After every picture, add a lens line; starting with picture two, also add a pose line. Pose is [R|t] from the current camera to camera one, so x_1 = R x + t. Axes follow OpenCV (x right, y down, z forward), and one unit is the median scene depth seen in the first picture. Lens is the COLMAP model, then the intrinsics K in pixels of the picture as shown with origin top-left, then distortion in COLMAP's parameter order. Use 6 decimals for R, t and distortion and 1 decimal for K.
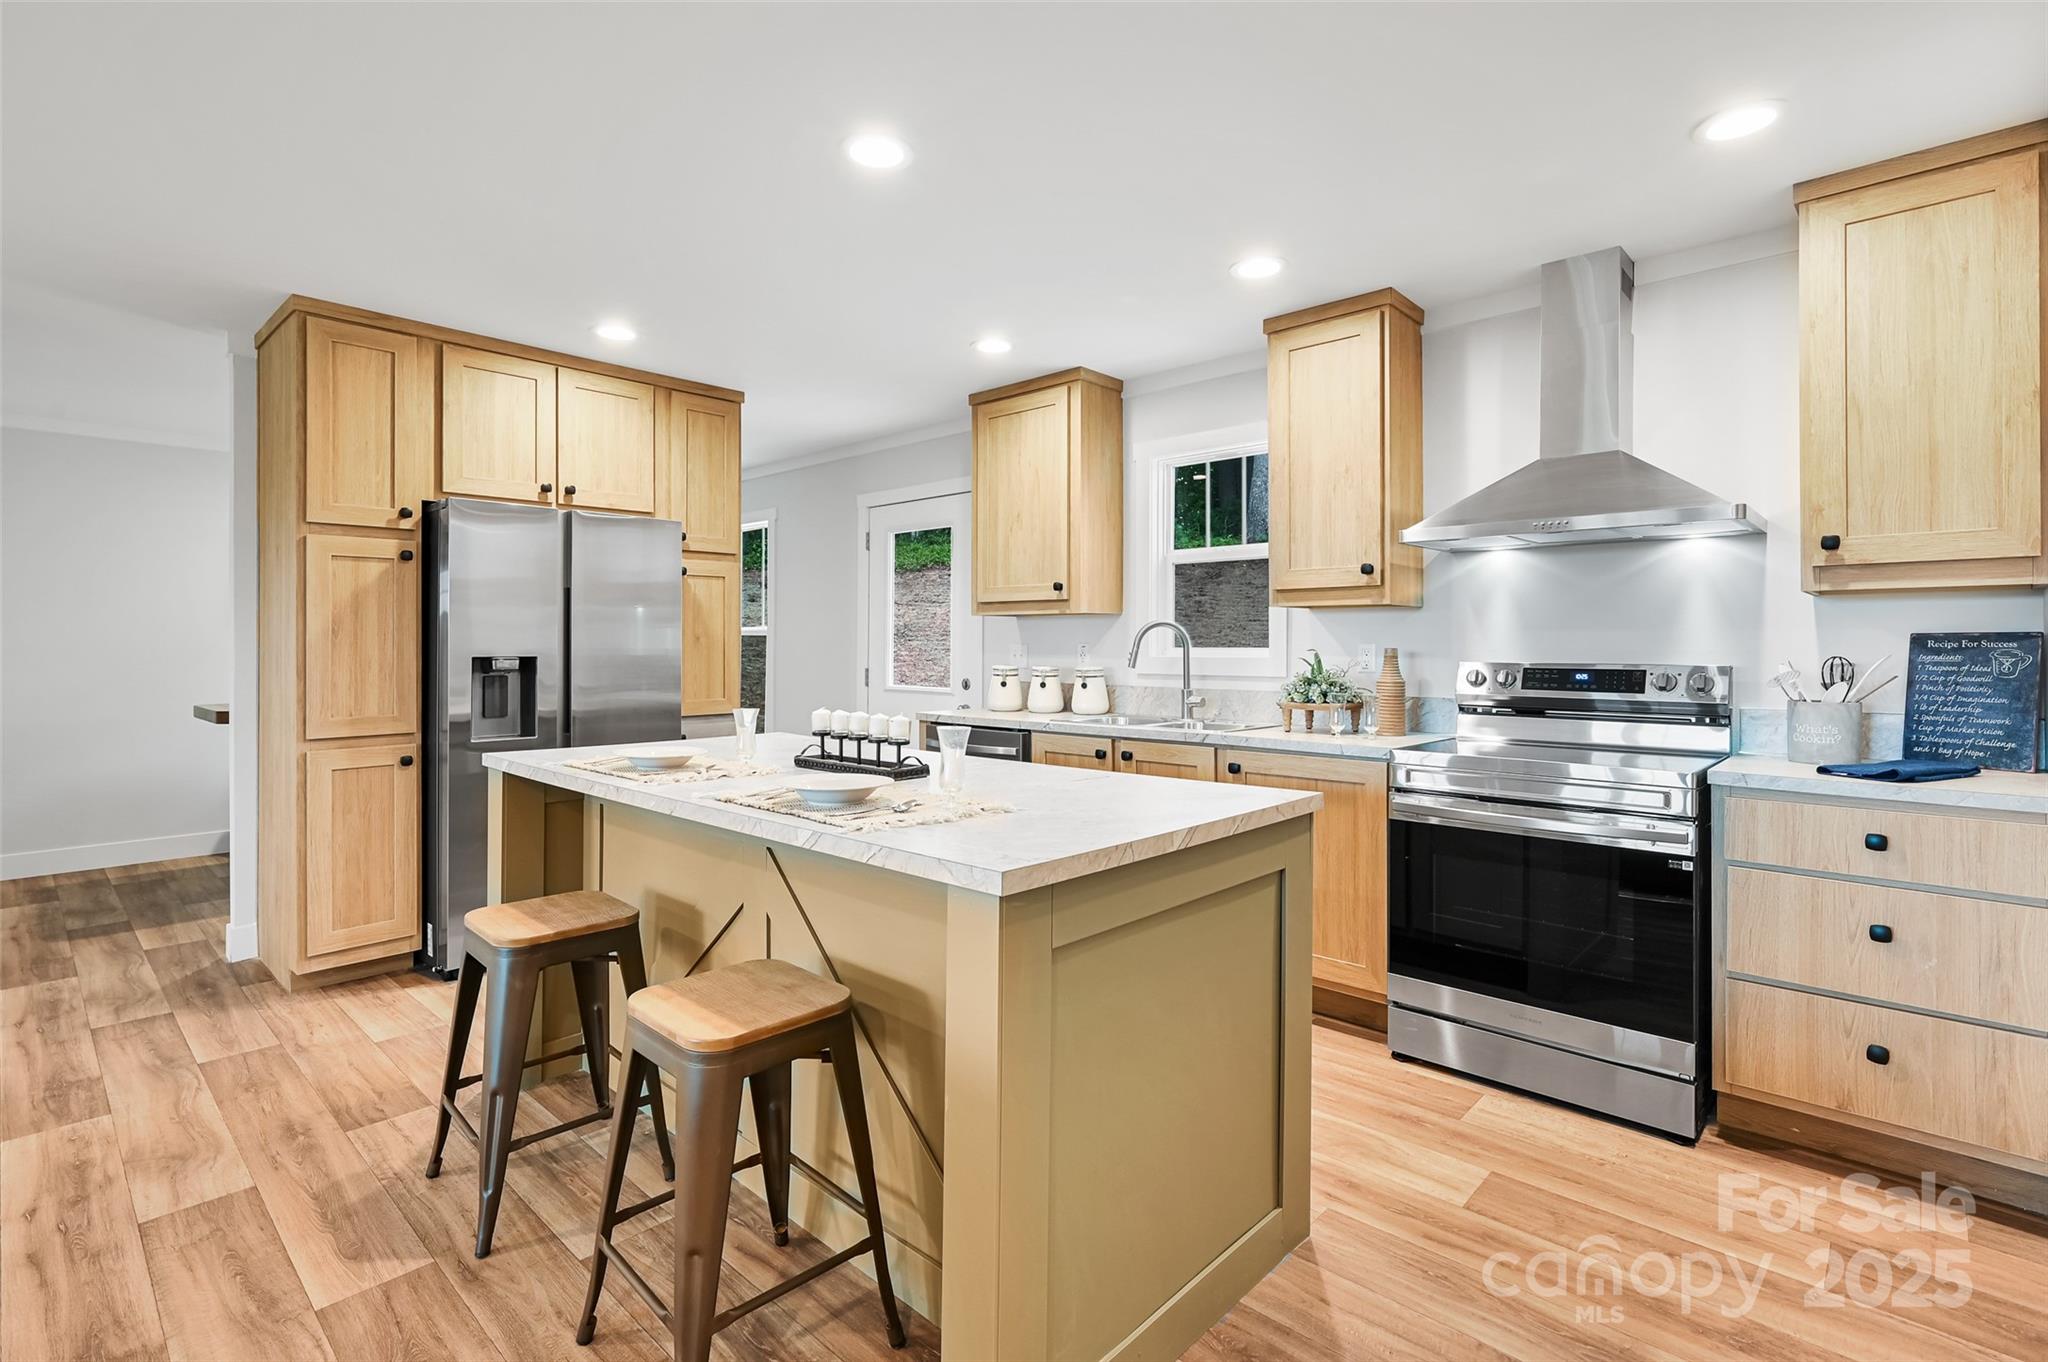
lens RADIAL K [[953.9, 0, 1019.7], [0, 953.9, 642.3], [0, 0, 1]] dist [-0.001963, -0.000133]
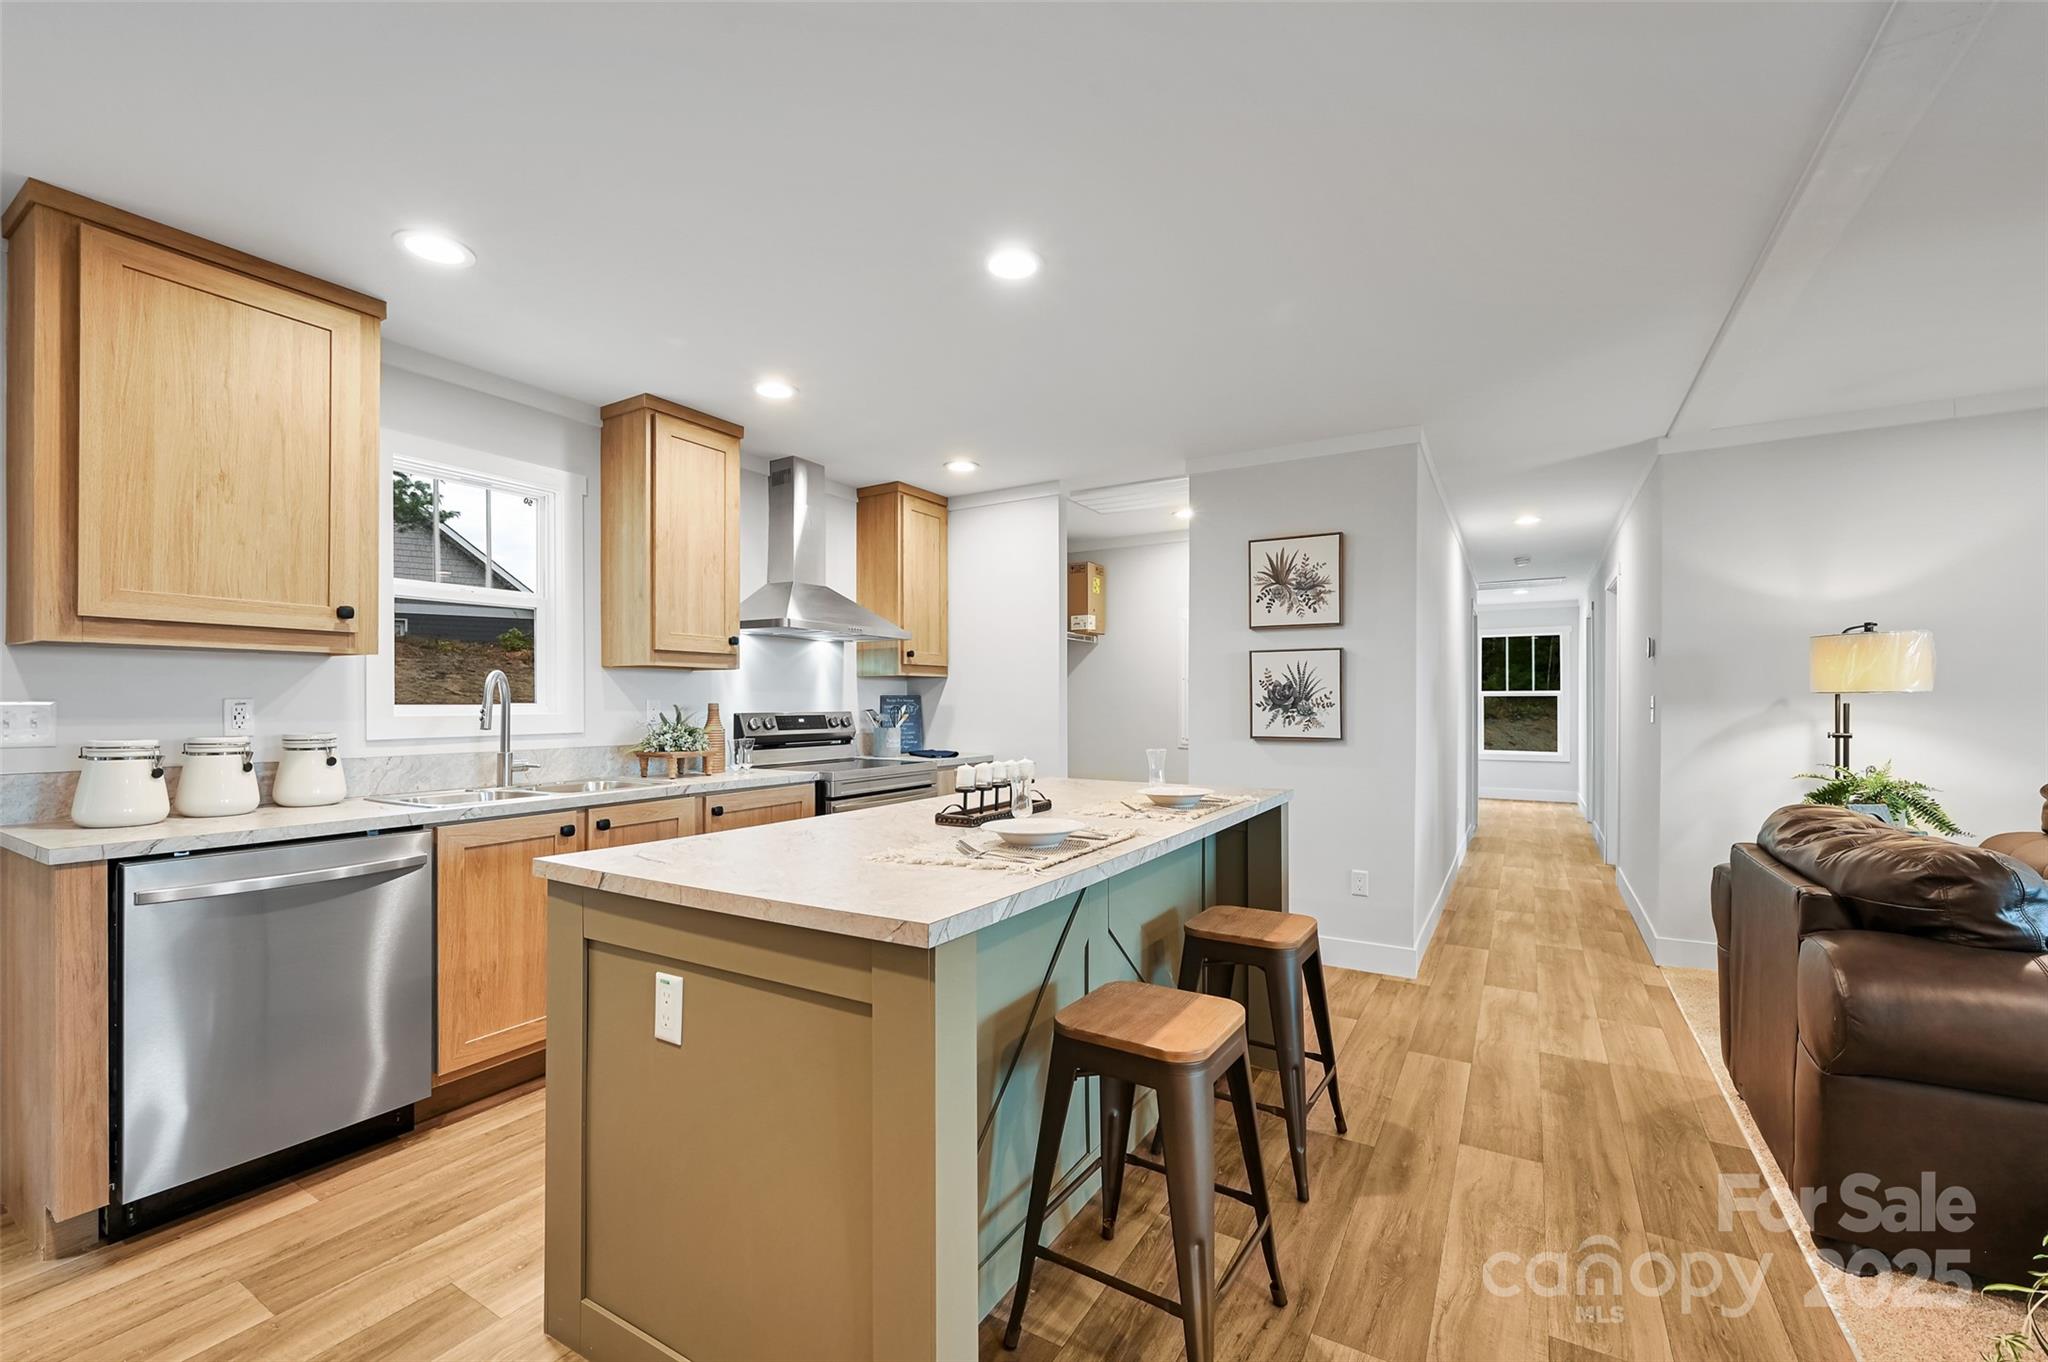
lens RADIAL K [[837.0, 0, 1024.5], [0, 837.0, 704.2], [0, 0, 1]] dist [-0.001174, 0.000147]
pose [[-0.207284, -0.003495, 0.978275, -0.766215], [-0.001579, 0.999994, 0.003238, 0.003013], [-0.978280, -0.000874, -0.207288, 0.808997]]
